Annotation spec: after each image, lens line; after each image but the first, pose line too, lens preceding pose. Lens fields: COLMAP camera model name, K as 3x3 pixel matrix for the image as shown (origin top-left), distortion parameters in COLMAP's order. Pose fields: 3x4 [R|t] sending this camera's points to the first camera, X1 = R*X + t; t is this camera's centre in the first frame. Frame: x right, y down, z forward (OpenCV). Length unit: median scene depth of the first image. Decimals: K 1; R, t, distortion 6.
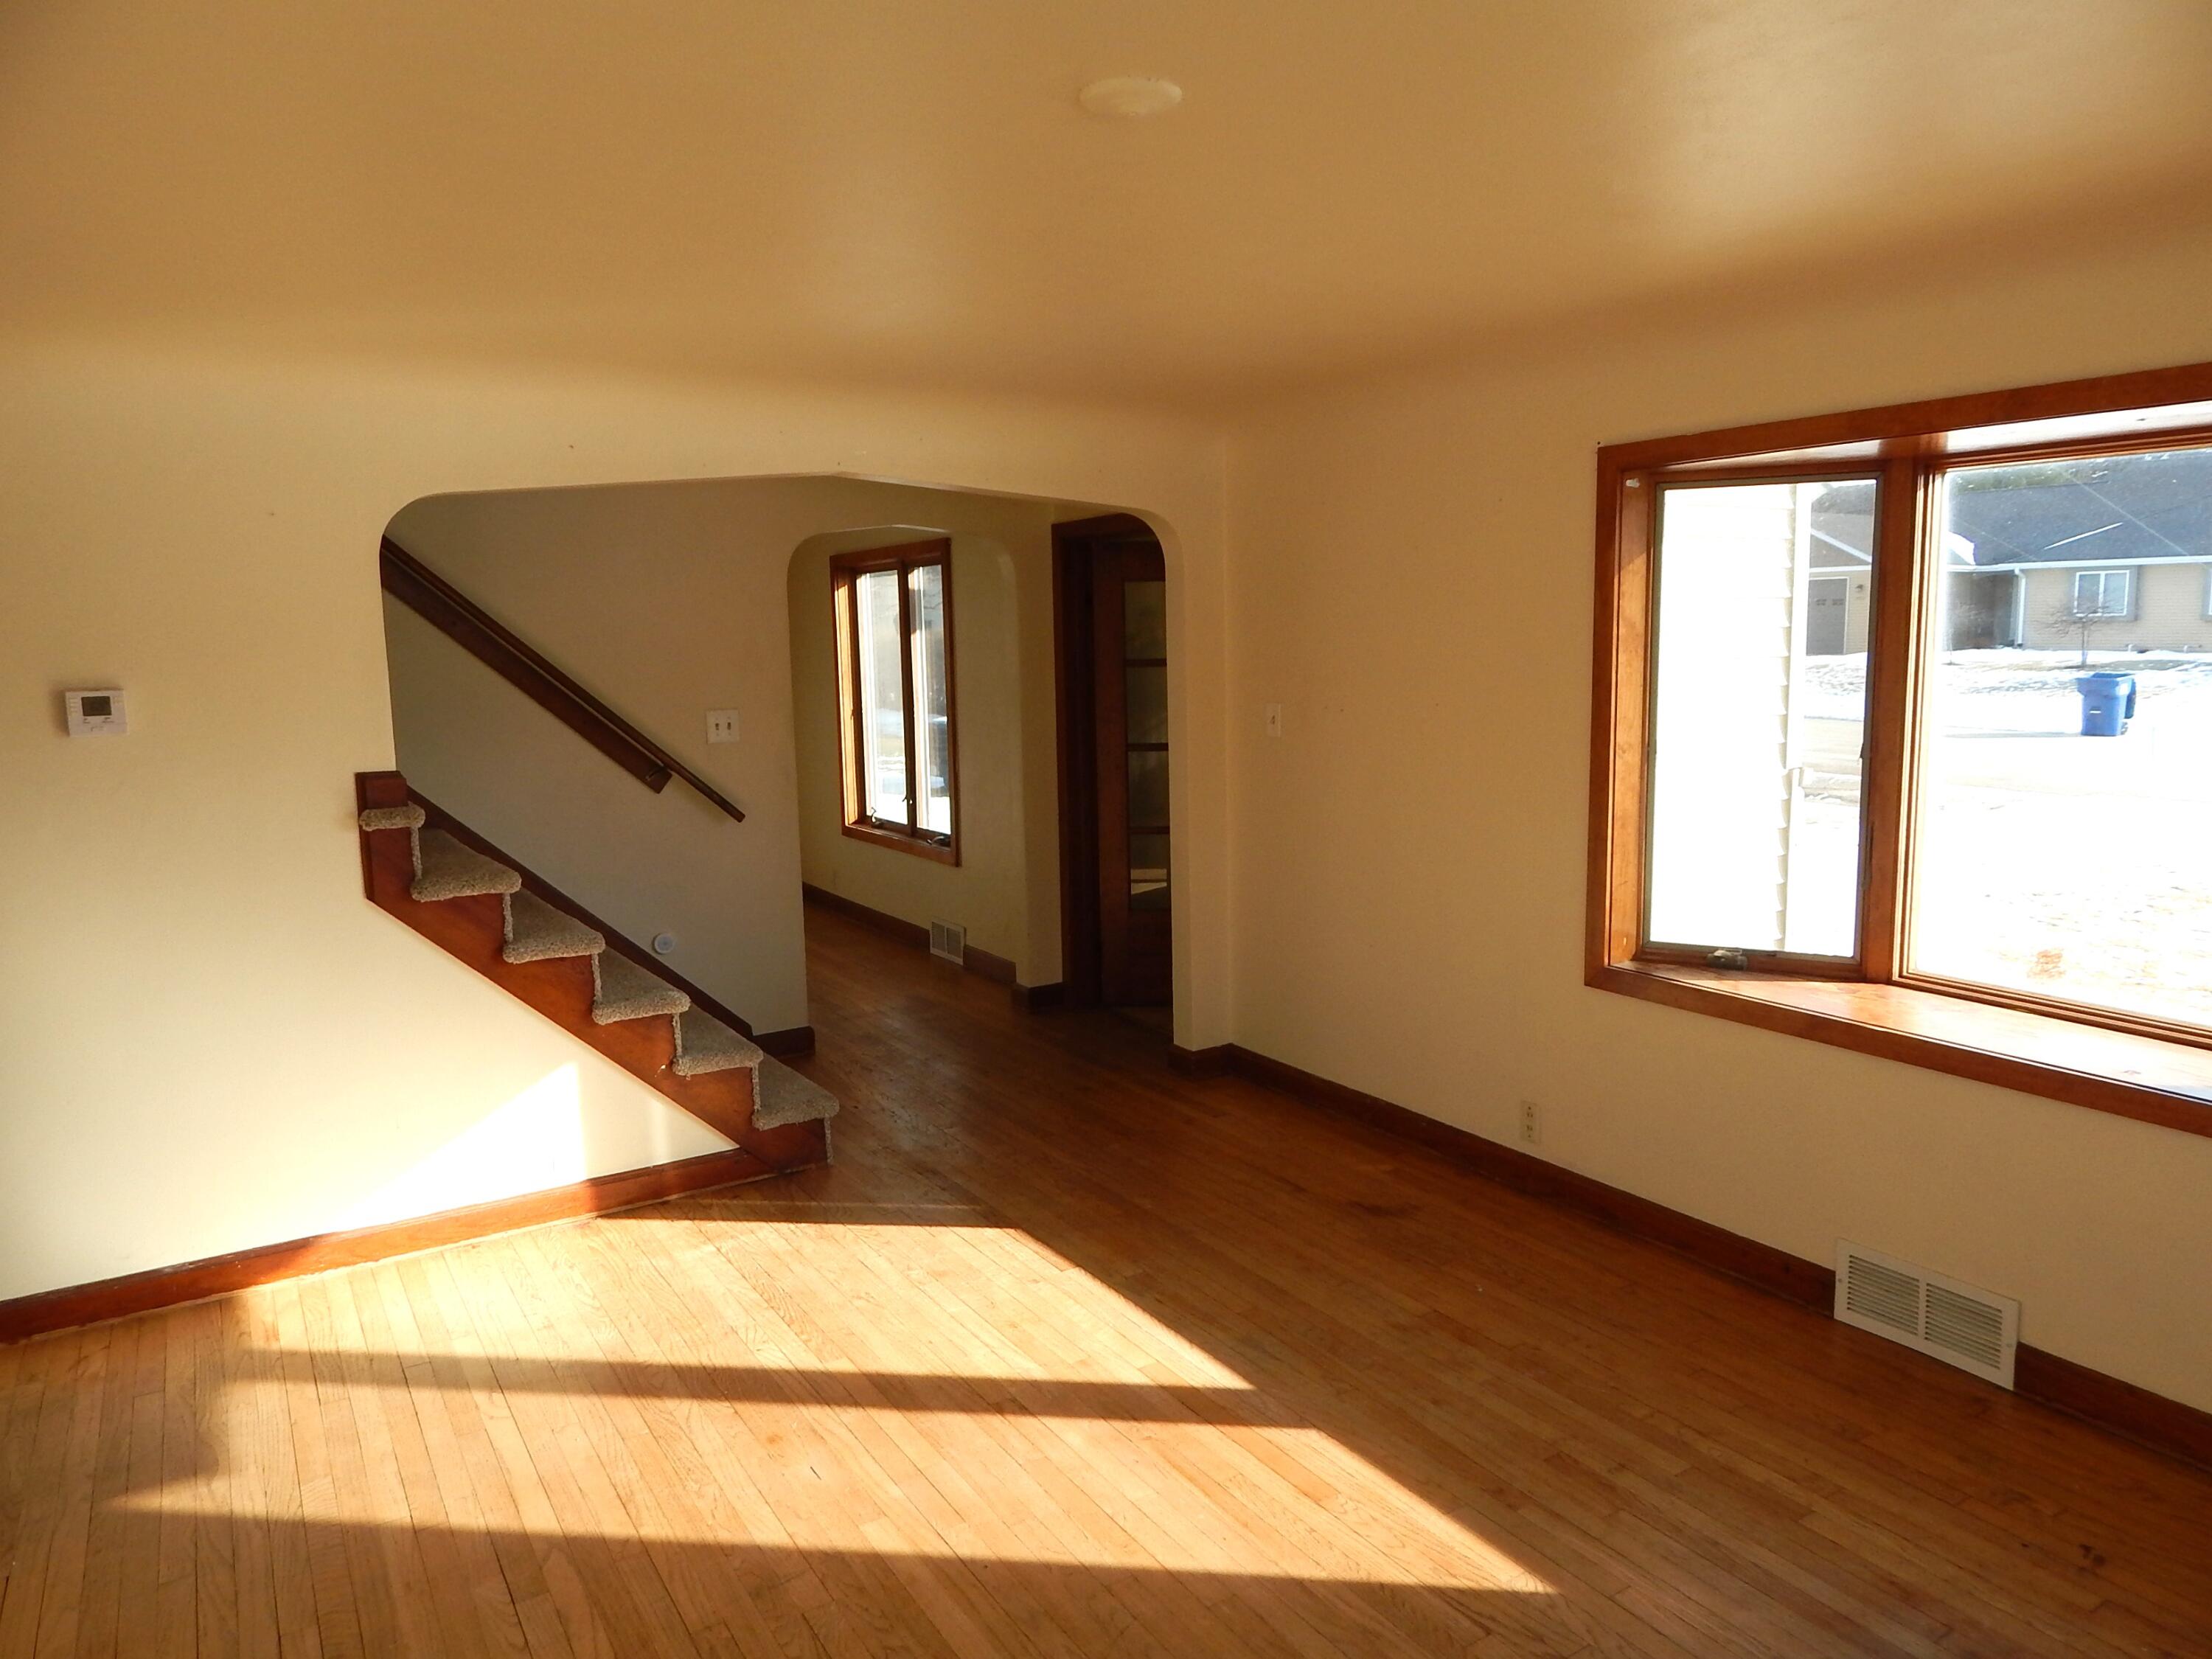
lens RADIAL K [[1455.7, 0, 1106.0], [0, 1455.7, 829.5], [0, 0, 1]] dist [0.004653, -0.003941]
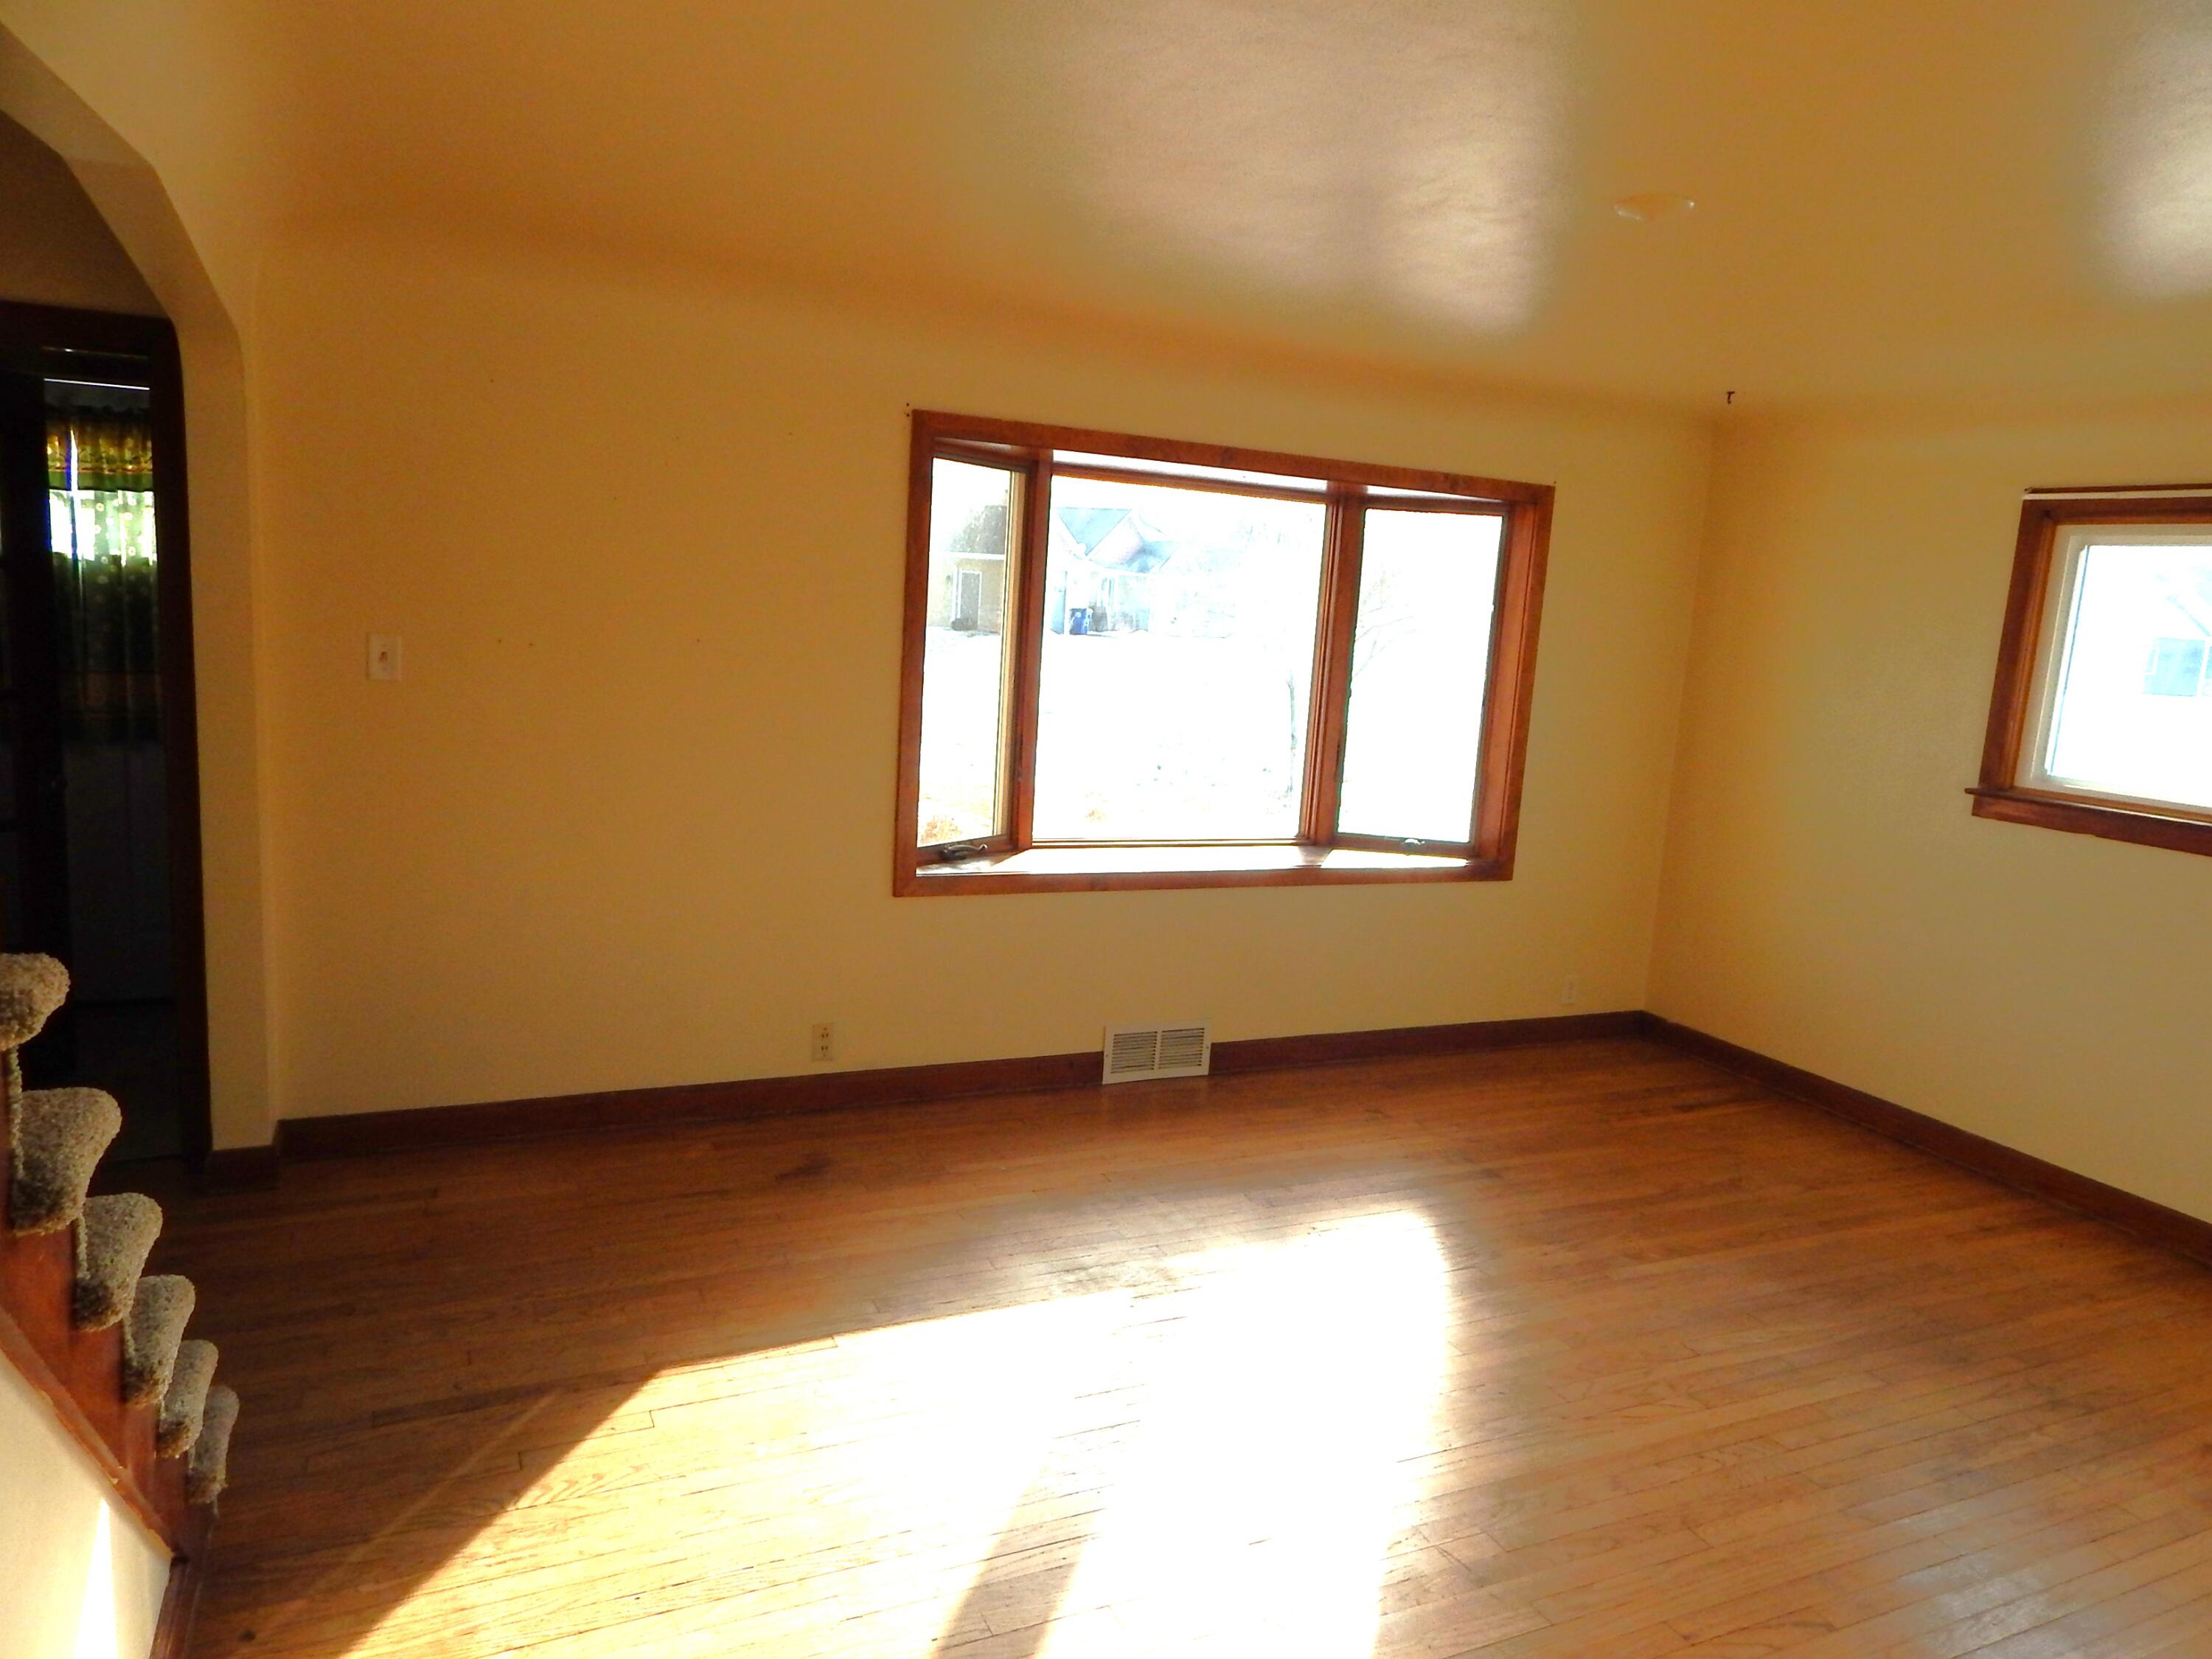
lens RADIAL K [[1455.7, 0, 1106.0], [0, 1455.7, 829.5], [0, 0, 1]] dist [0.004653, -0.003941]
pose [[0.125235, -0.124750, 0.984253, -0.886111], [0.072862, 0.990541, 0.116276, -0.073503], [-0.989448, 0.057152, 0.133140, 0.831936]]
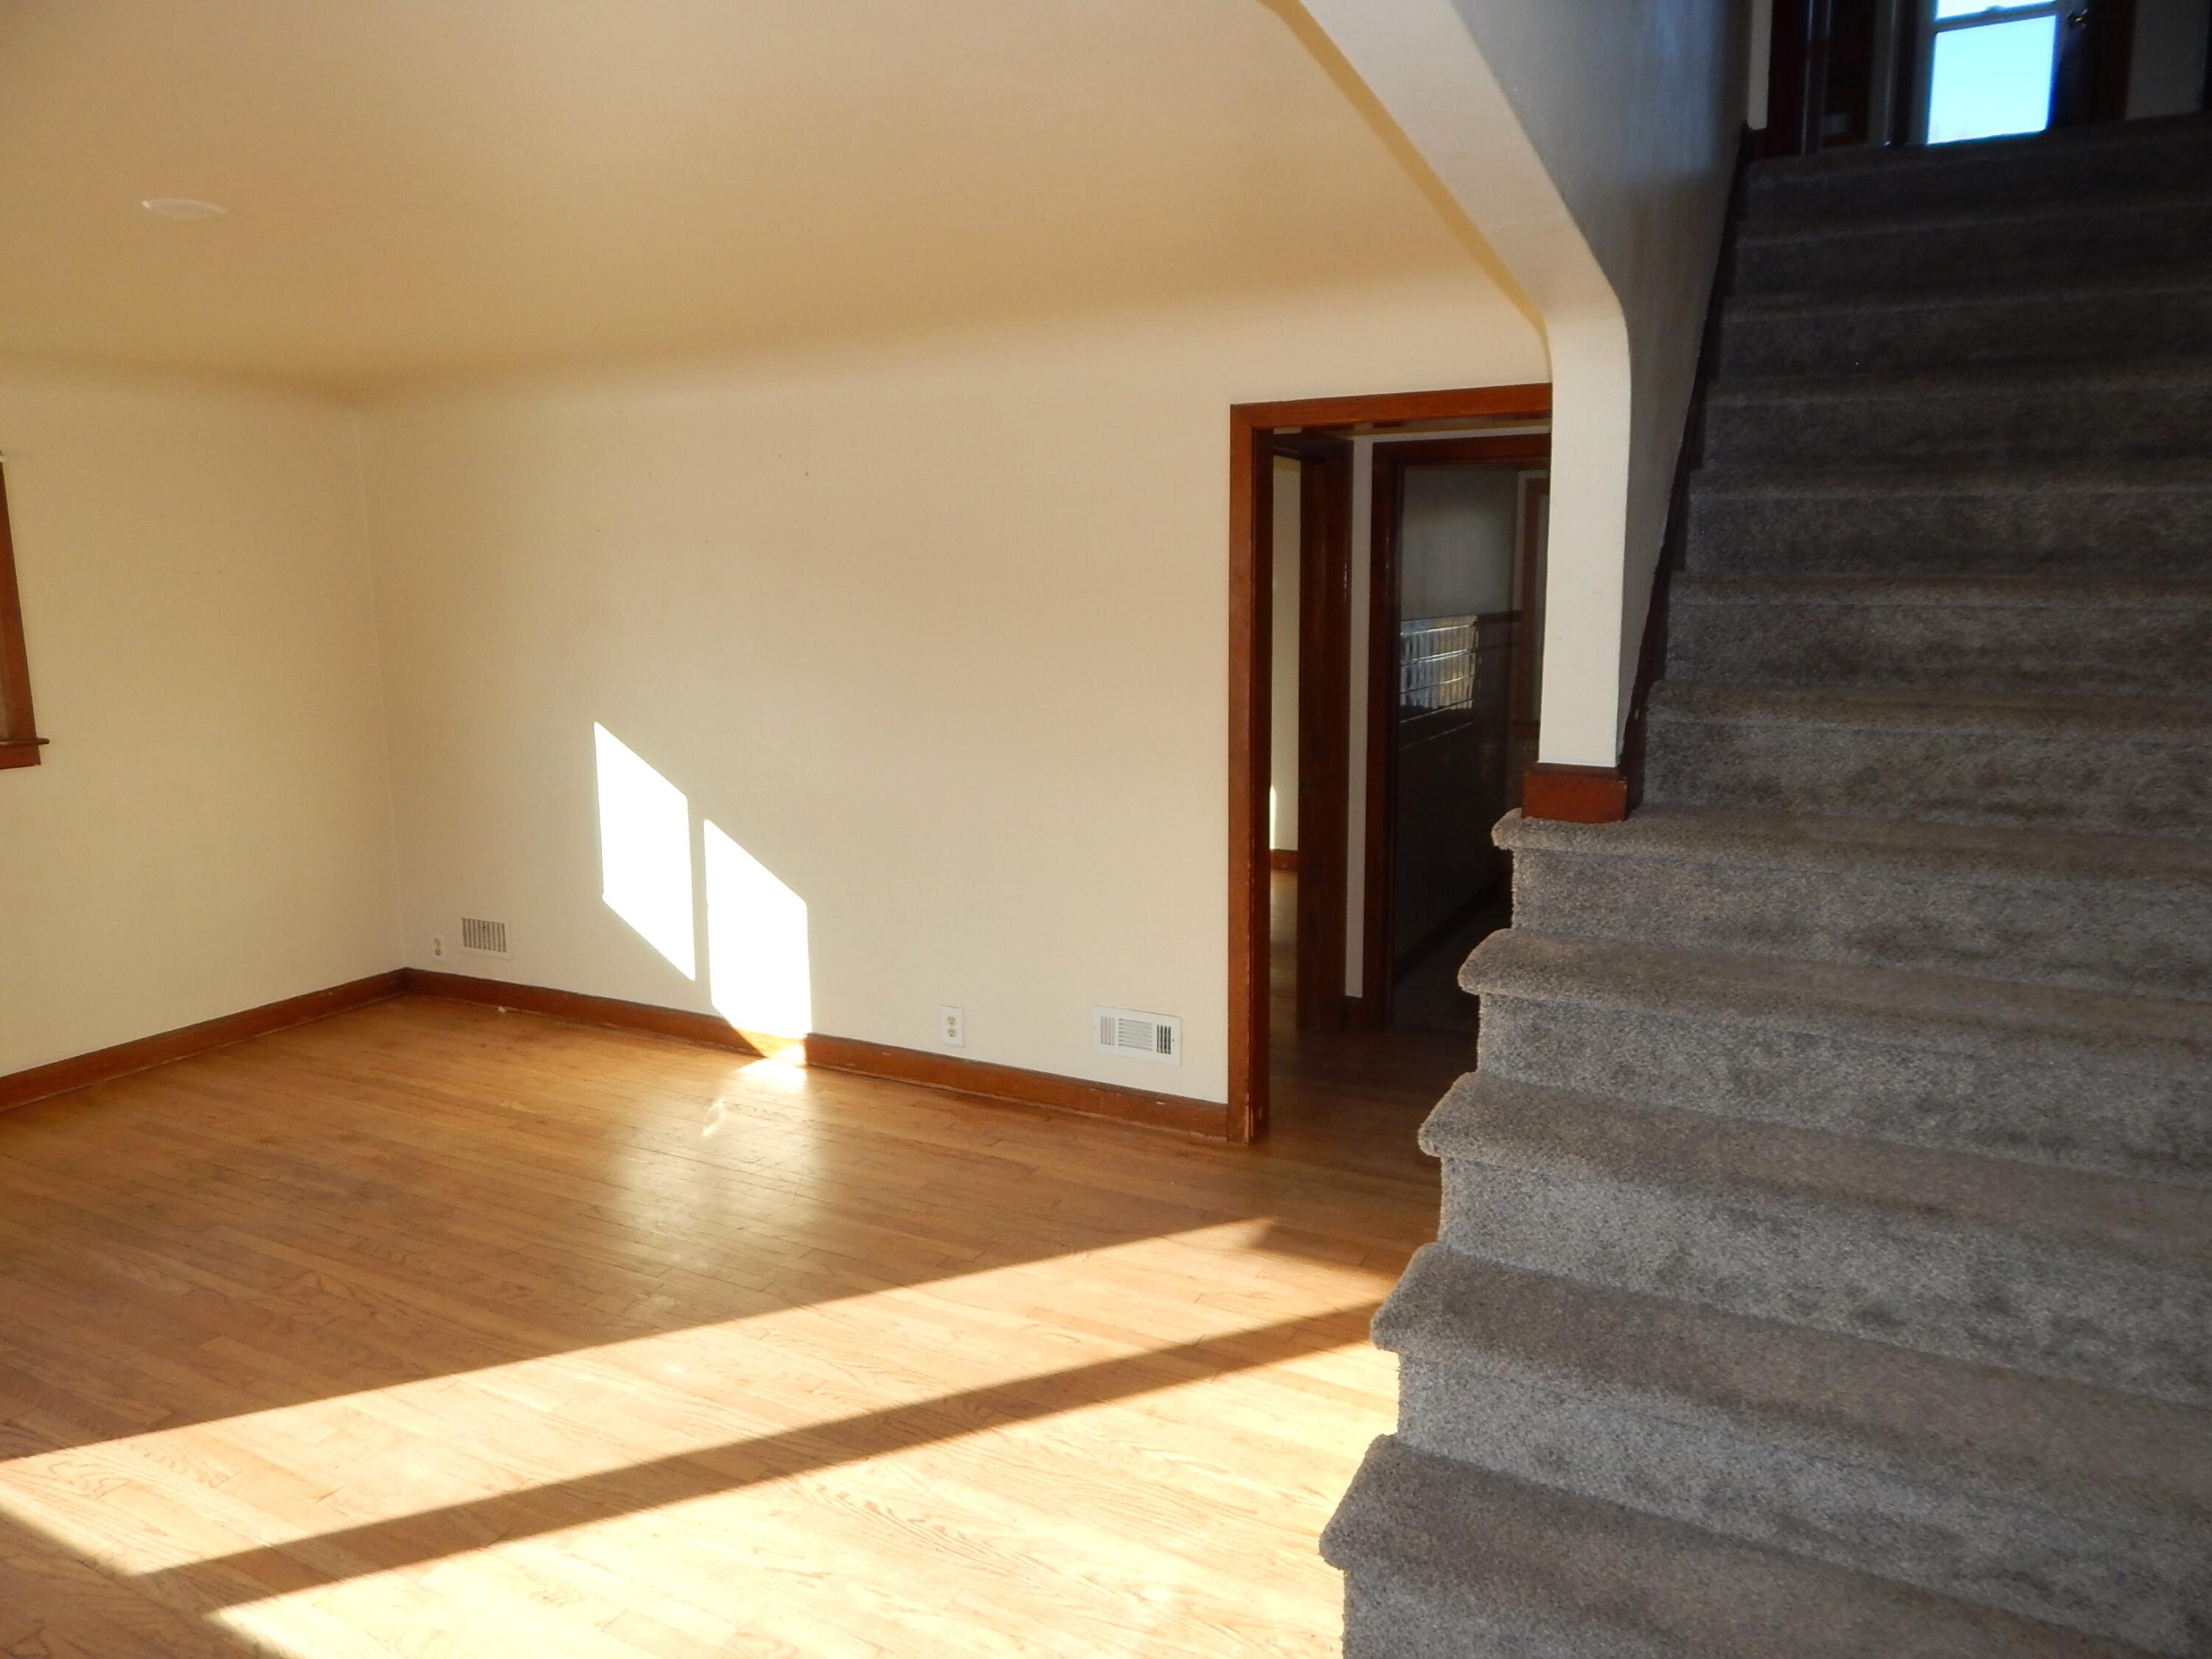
lens RADIAL K [[1455.7, 0, 1106.0], [0, 1455.7, 829.5], [0, 0, 1]] dist [0.004653, -0.003941]
pose [[-0.863130, 0.120772, -0.490327, 0.004418], [-0.039427, 0.951899, 0.303865, -0.239454], [0.503441, 0.281607, -0.816851, 1.685279]]
